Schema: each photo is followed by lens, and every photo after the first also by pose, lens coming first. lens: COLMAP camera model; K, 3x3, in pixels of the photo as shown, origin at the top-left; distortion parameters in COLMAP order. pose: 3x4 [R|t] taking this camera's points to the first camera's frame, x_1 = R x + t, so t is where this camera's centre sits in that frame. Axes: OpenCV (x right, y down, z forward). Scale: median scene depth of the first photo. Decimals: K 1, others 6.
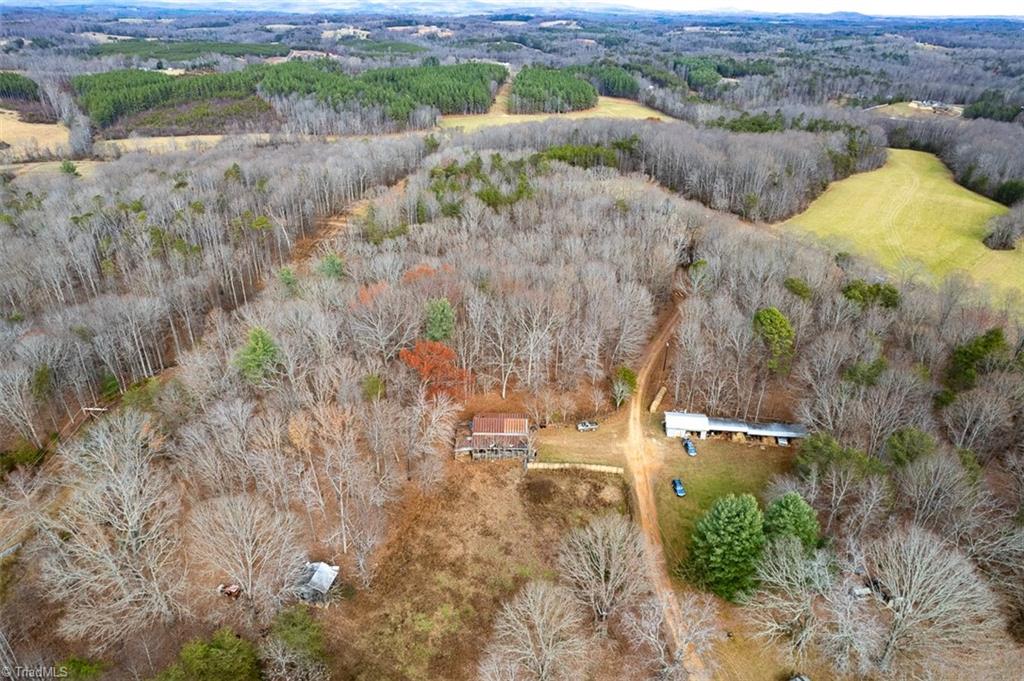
lens RADIAL K [[657.0, 0, 512.0], [0, 657.0, 340.5], [0, 0, 1]] dist [-0.089970, 0.081471]
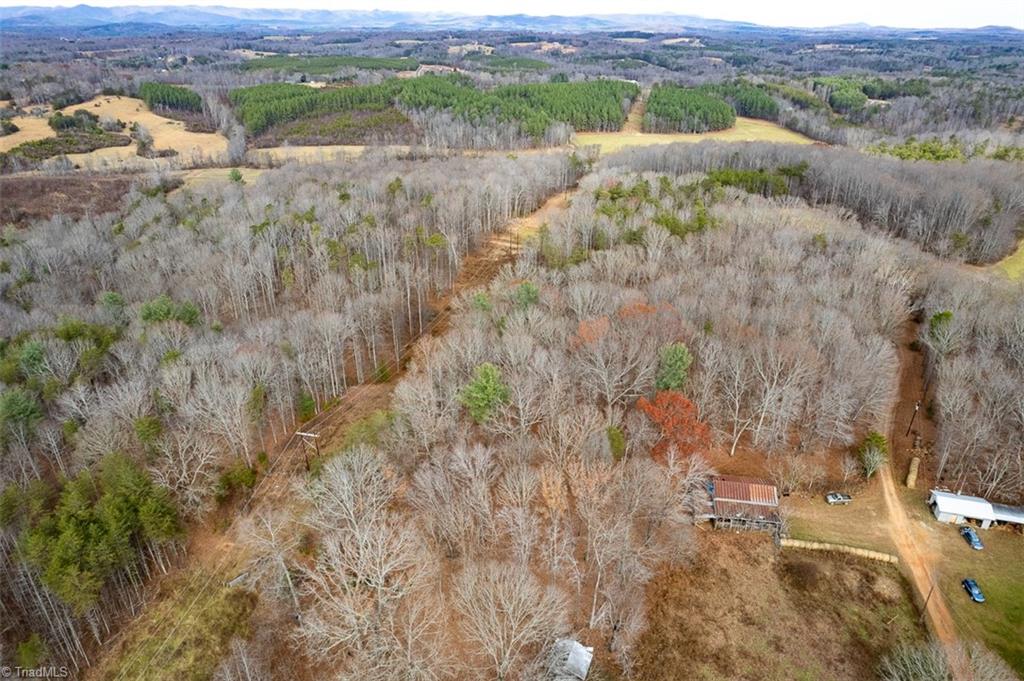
lens RADIAL K [[657.0, 0, 512.0], [0, 657.0, 340.5], [0, 0, 1]] dist [-0.089970, 0.081471]
pose [[0.987343, 0.065327, -0.144522, -0.037801], [-0.068419, 0.997520, -0.016527, -0.006895], [0.143084, 0.026206, 0.989364, 0.012833]]
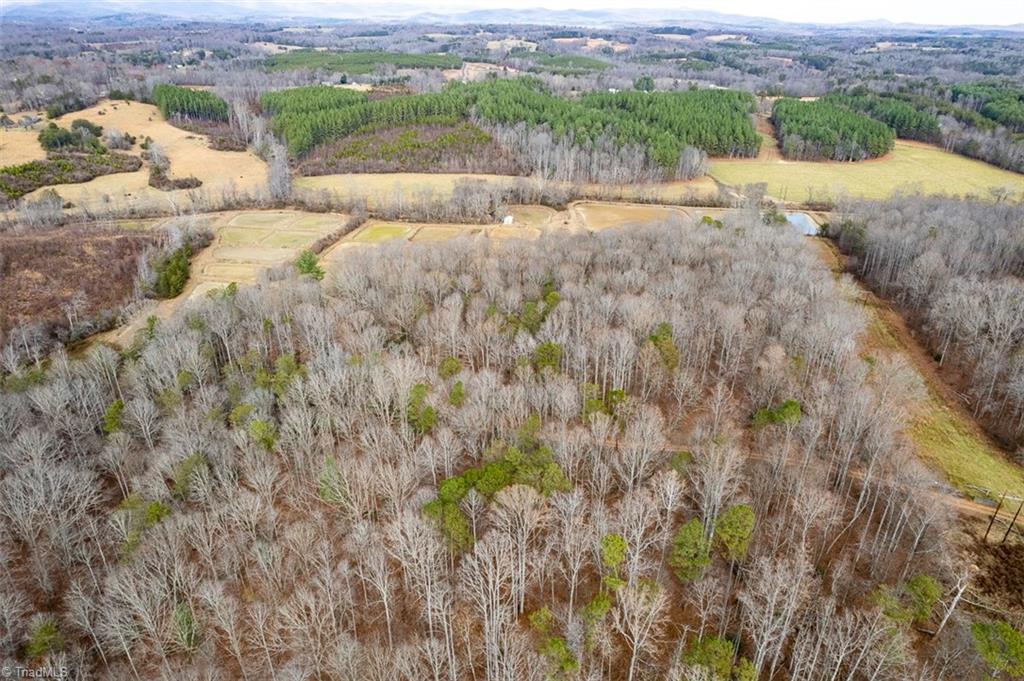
lens RADIAL K [[657.0, 0, 512.0], [0, 657.0, 340.5], [0, 0, 1]] dist [-0.089970, 0.081471]
pose [[0.984622, 0.080732, -0.154923, -0.192030], [-0.082857, 0.996535, -0.007303, -0.101152], [0.153796, 0.020027, 0.987900, 0.193376]]
